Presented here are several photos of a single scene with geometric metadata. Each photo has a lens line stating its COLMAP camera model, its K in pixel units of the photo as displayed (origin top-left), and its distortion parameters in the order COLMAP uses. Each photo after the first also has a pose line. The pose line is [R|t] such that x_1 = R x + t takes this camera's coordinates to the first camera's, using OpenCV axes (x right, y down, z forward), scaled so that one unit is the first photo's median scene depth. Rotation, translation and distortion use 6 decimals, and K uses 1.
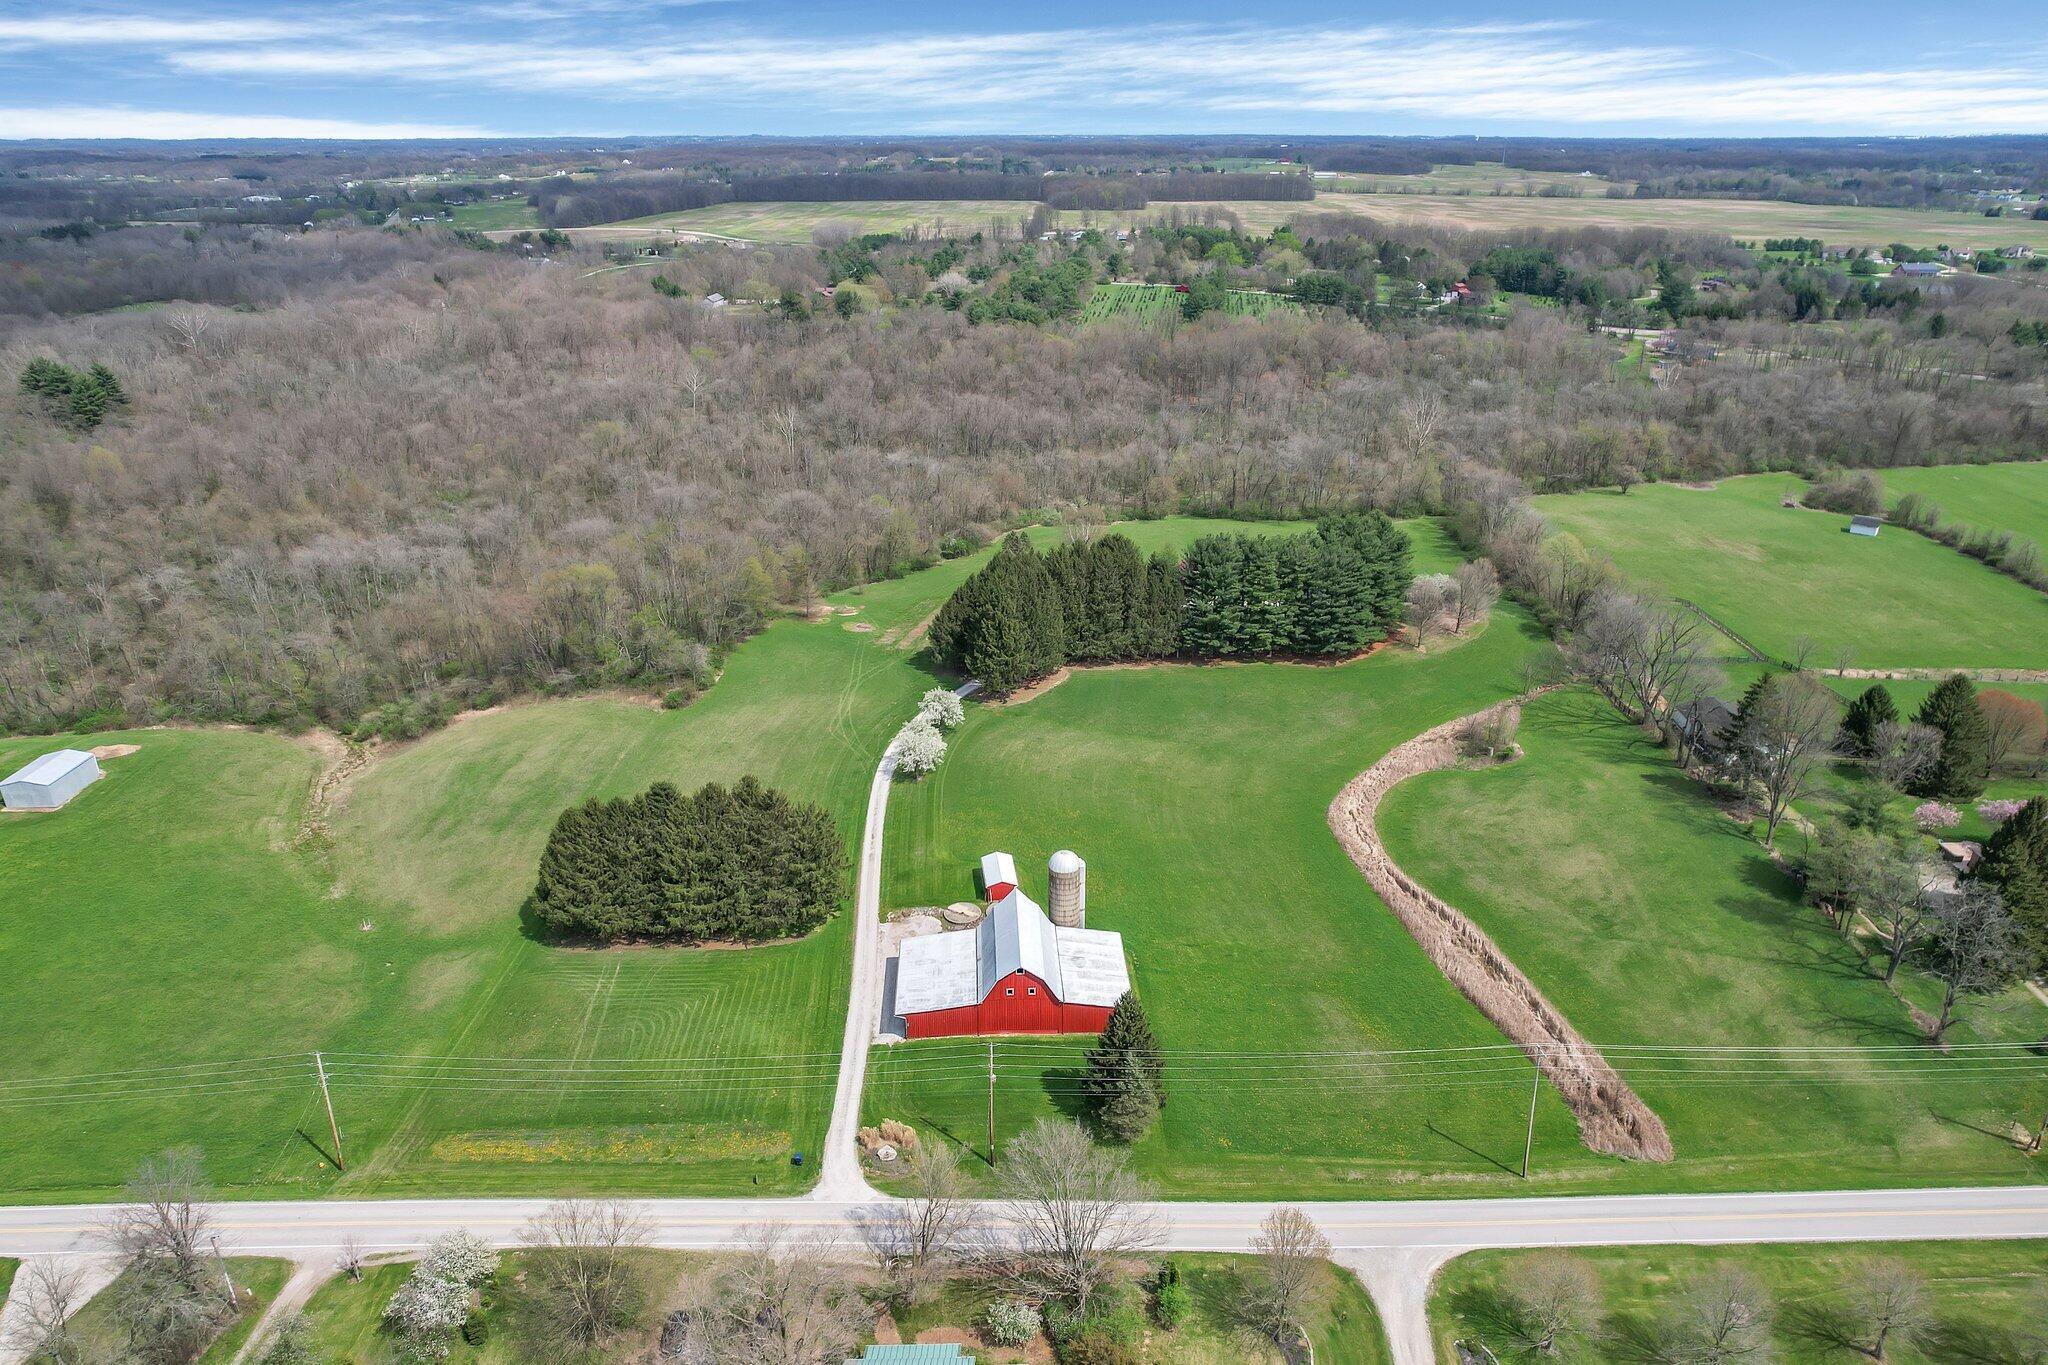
lens RADIAL K [[1301.7, 0, 1034.0], [0, 1301.7, 686.4], [0, 0, 1]] dist [-0.062545, 0.040036]
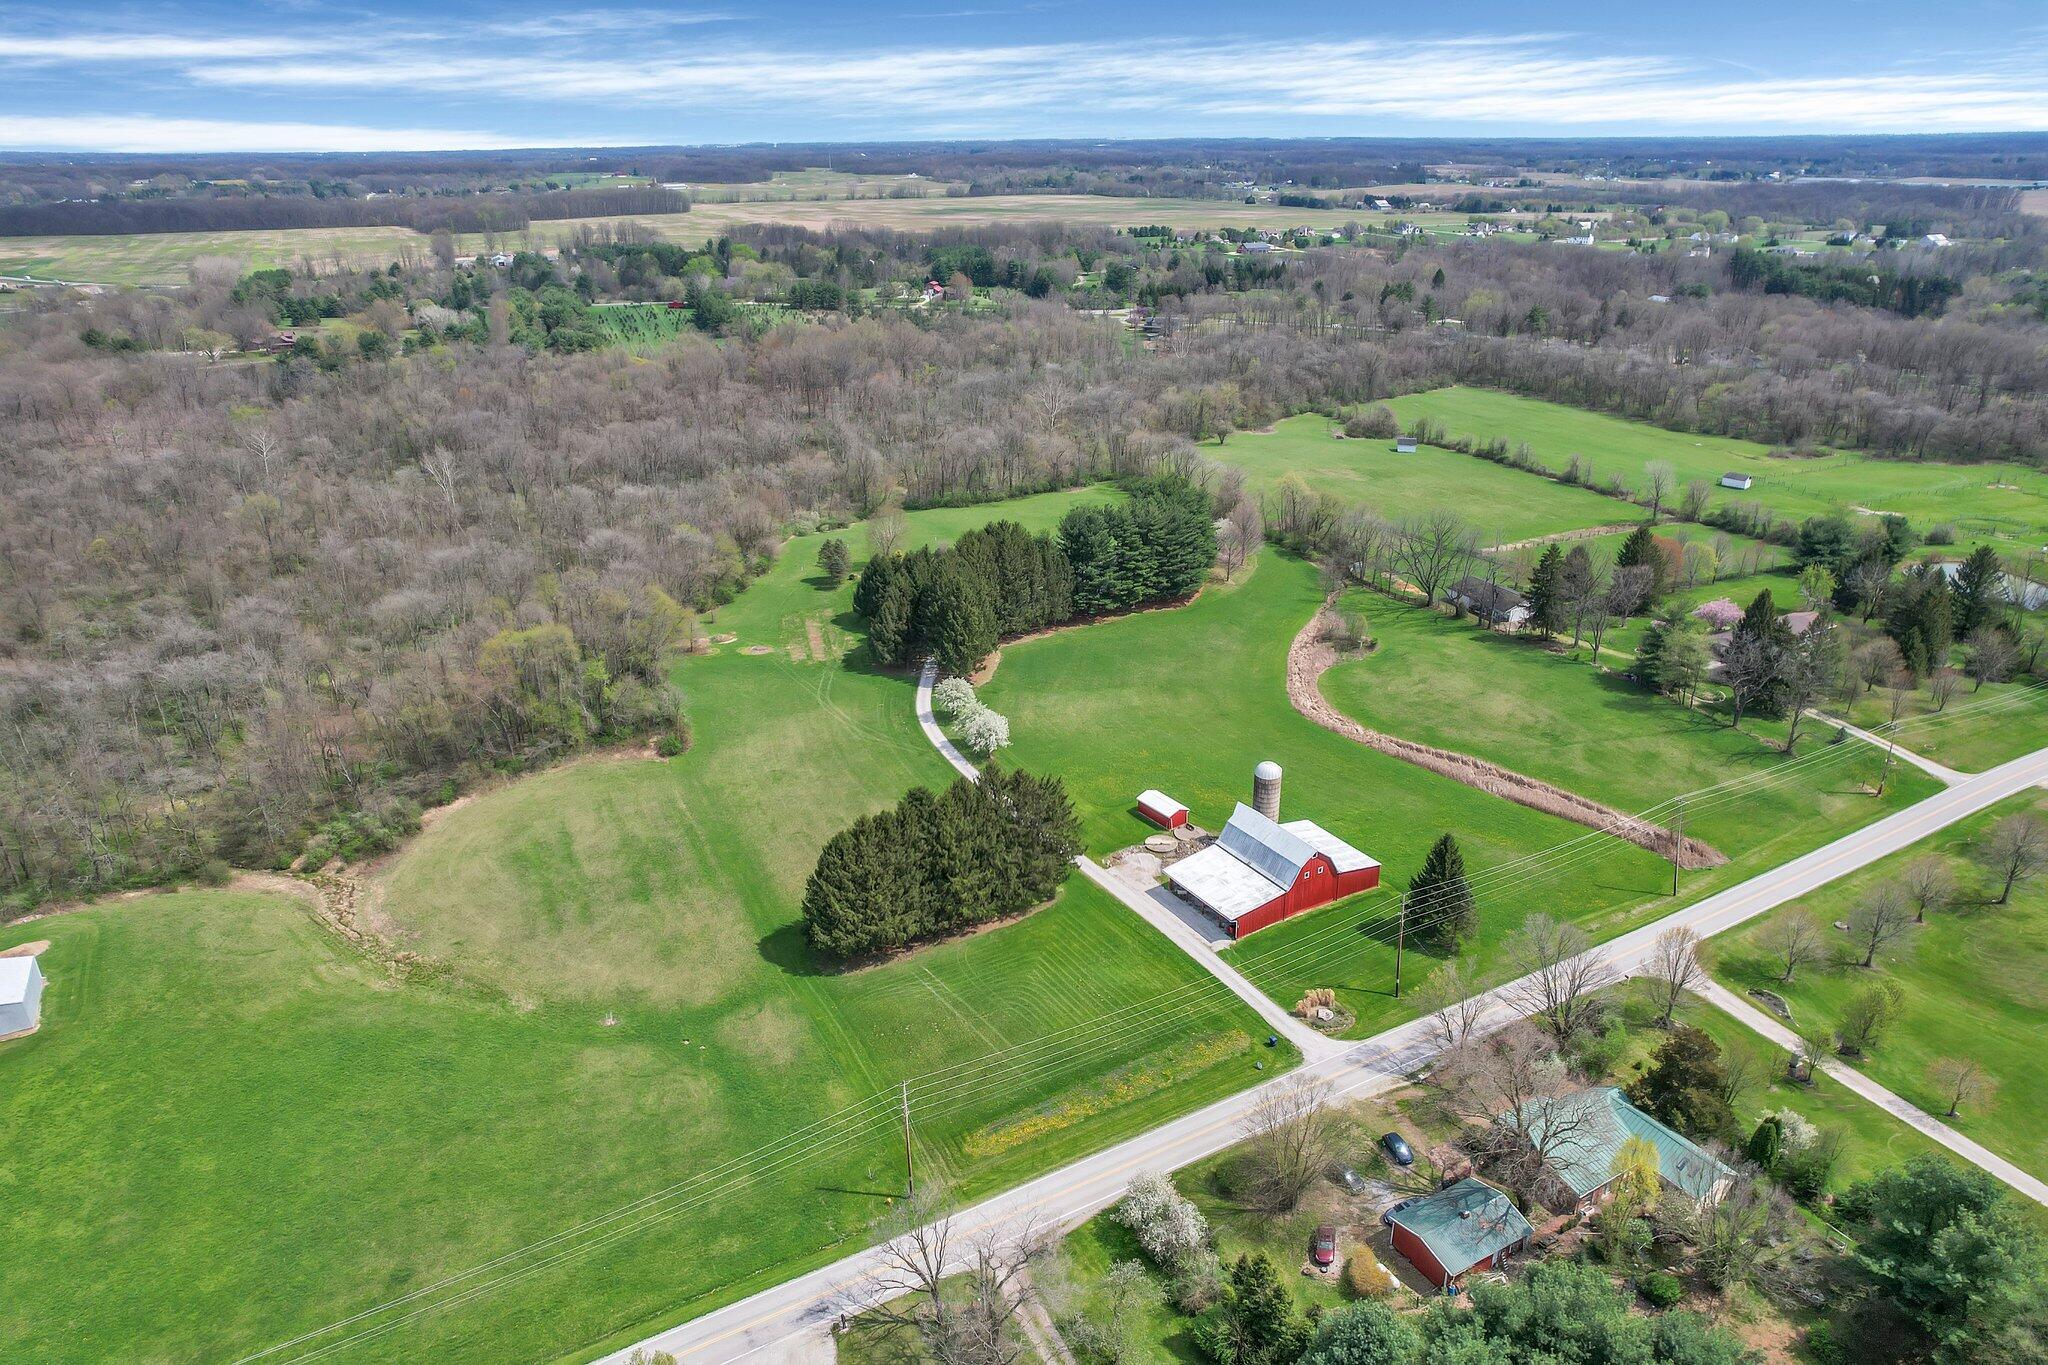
lens RADIAL K [[1301.7, 0, 1034.0], [0, 1301.7, 686.4], [0, 0, 1]] dist [-0.062545, 0.040036]
pose [[0.878141, -0.190636, 0.438779, -0.447612], [0.193372, 0.980353, 0.038931, -0.018050], [-0.437580, 0.050661, 0.897751, 0.018815]]
